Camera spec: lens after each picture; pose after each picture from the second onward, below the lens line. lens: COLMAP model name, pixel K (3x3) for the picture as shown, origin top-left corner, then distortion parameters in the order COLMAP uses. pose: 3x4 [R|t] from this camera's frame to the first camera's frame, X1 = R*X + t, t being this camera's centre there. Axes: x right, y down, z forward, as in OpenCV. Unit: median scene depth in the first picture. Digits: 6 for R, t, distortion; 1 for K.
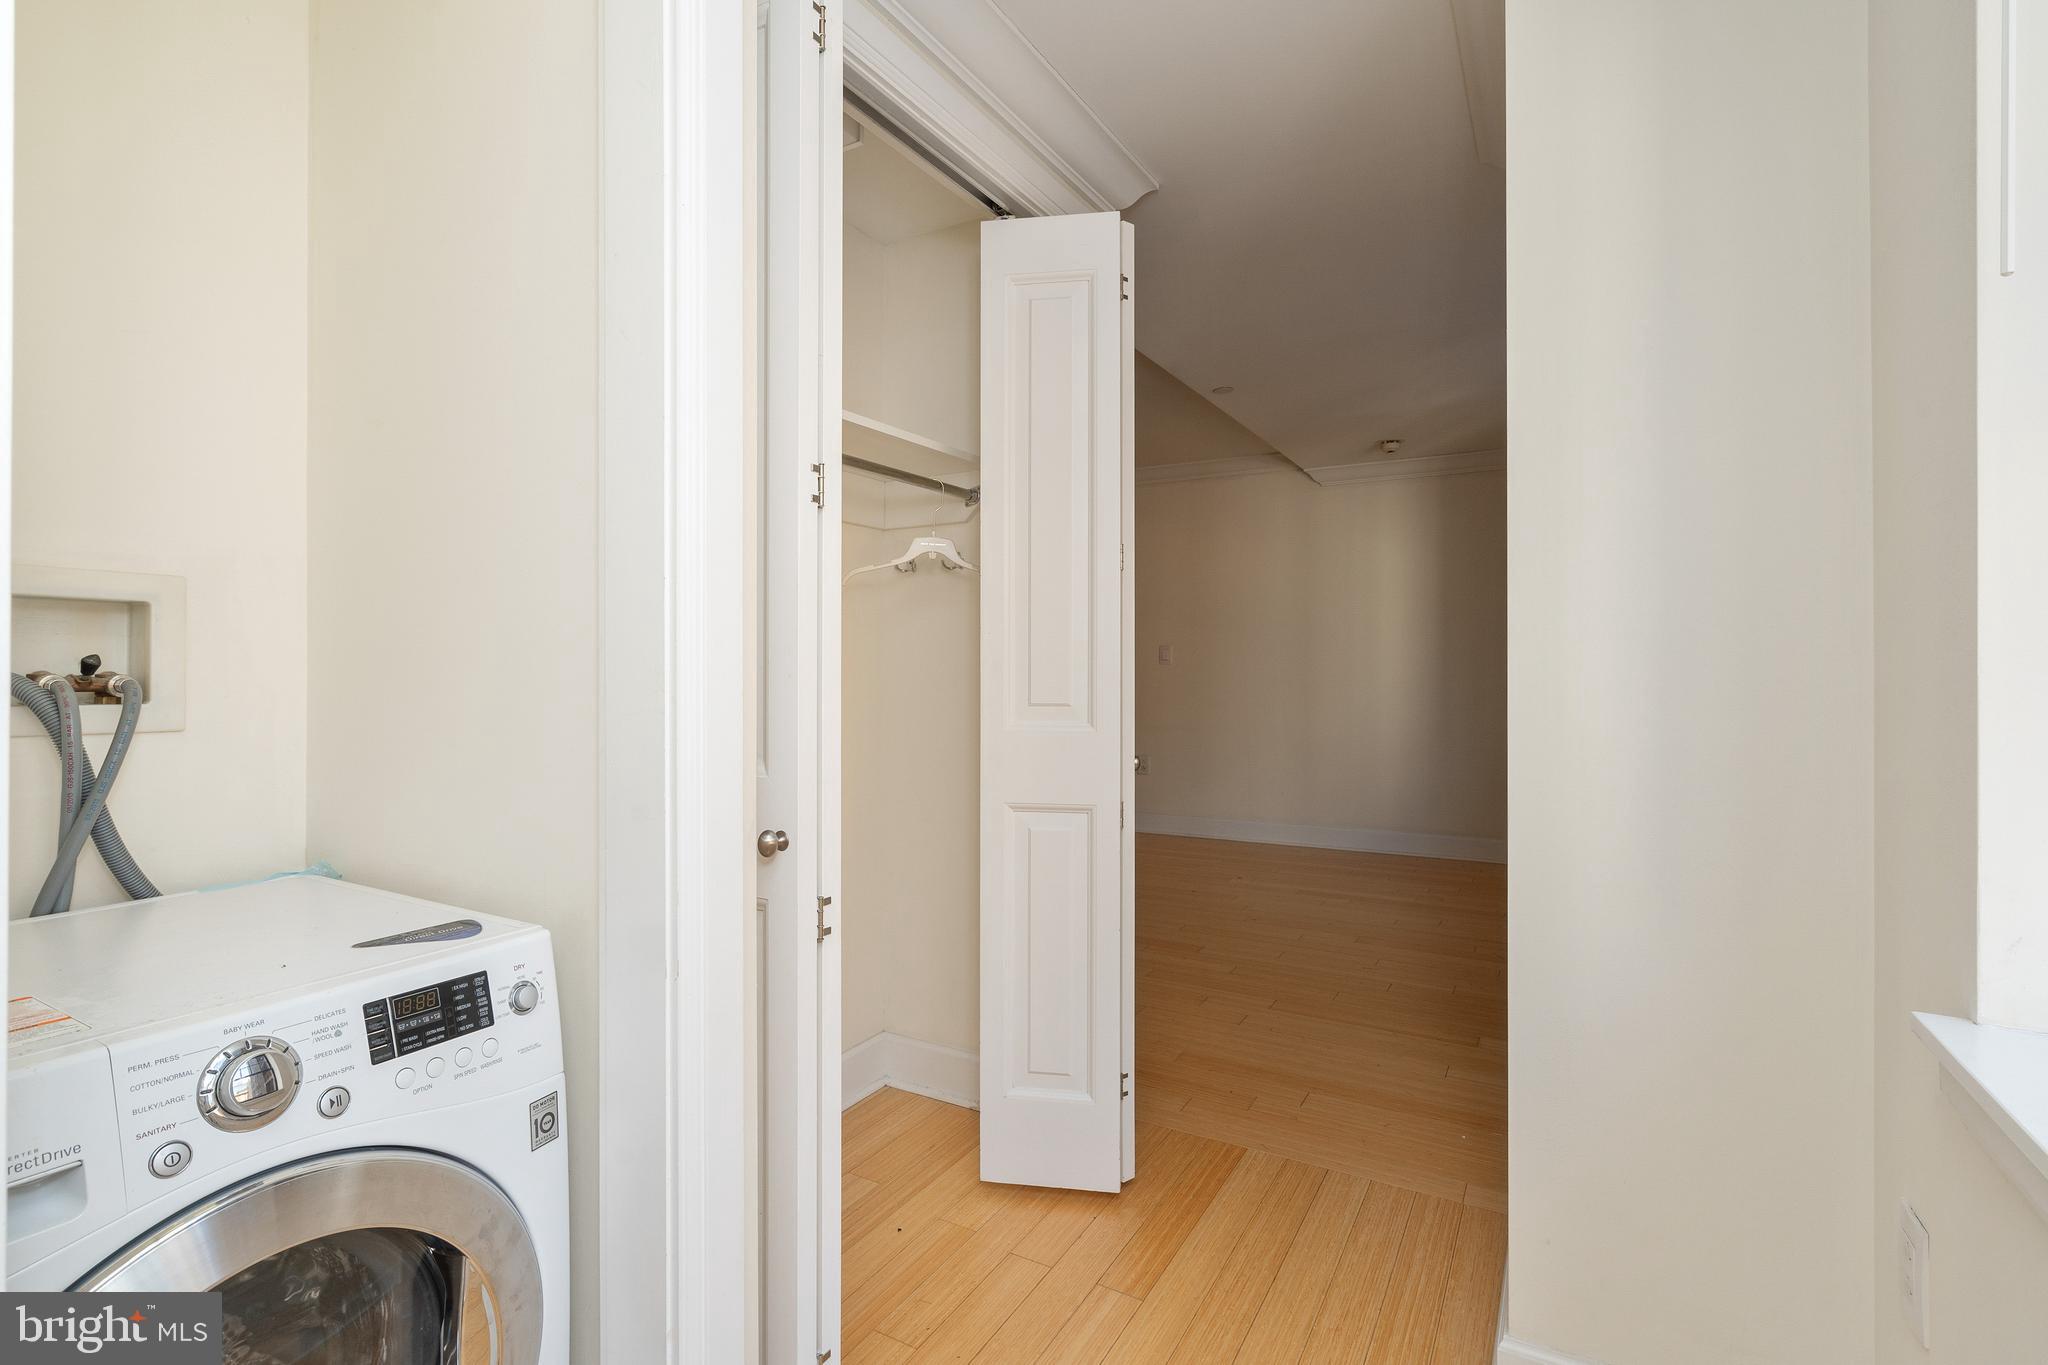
lens RADIAL K [[936.4, 0, 1017.7], [0, 936.4, 692.9], [0, 0, 1]] dist [-0.011419, 0.002335]
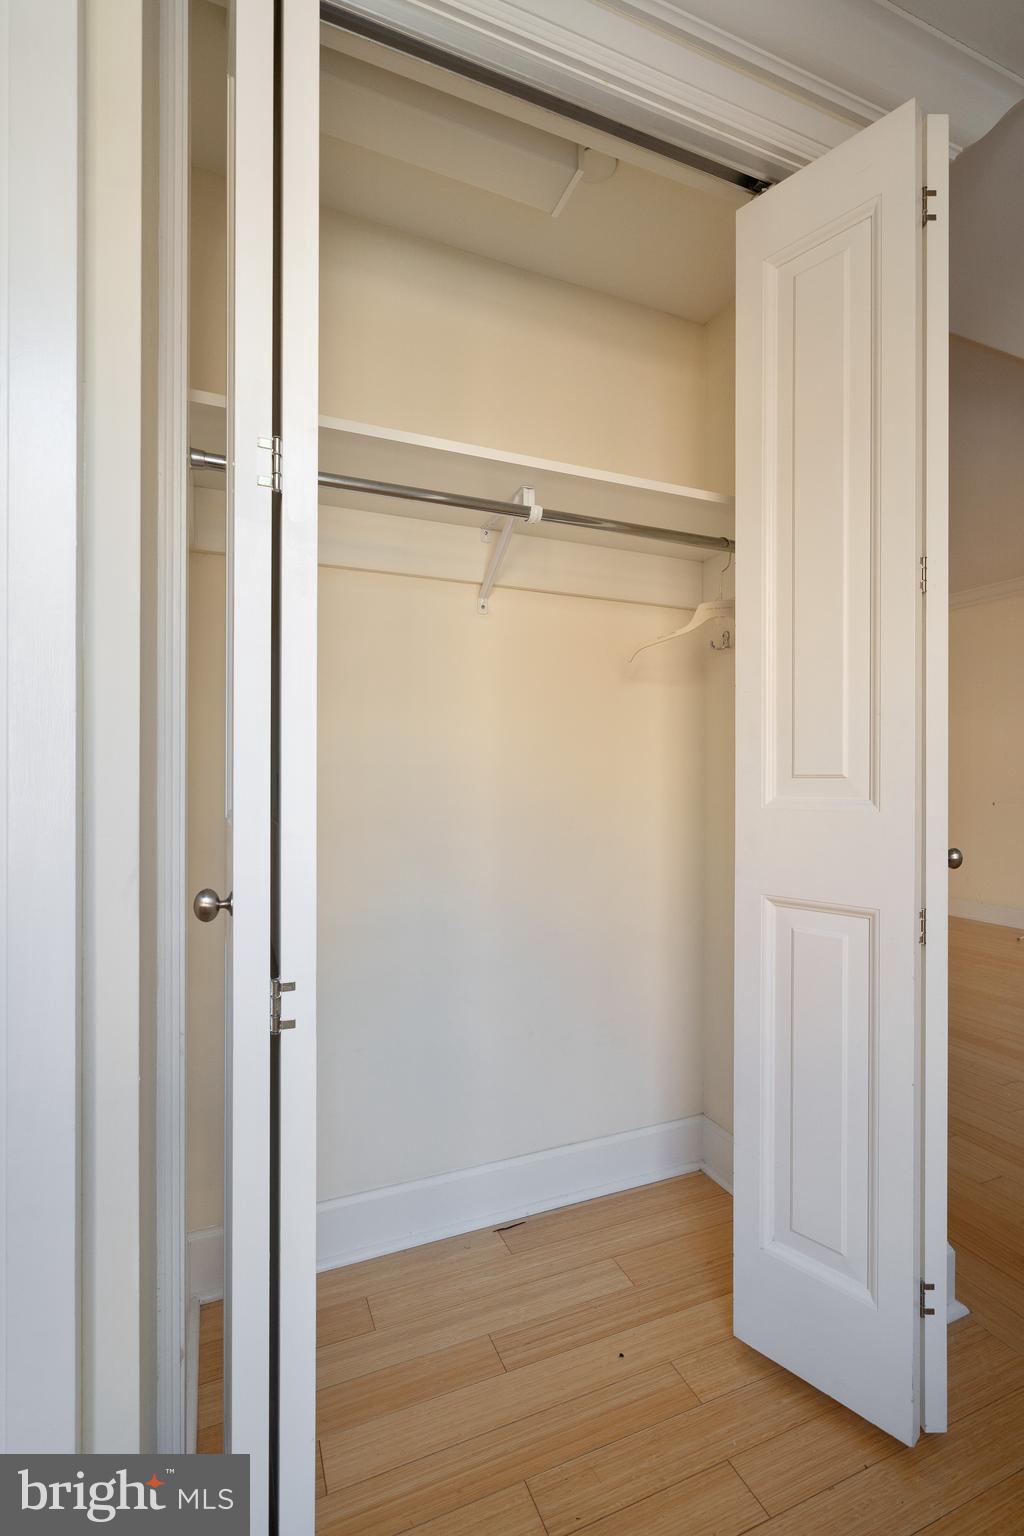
lens RADIAL K [[702.3, 0, 516.0], [0, 702.3, 771.4], [0, 0, 1]] dist [-0.011419, 0.002335]
pose [[0.784535, -0.006486, -0.620051, 0.202436], [0.010246, 0.999944, 0.002505, 0.005021], [0.620000, -0.008318, 0.784558, 0.383352]]
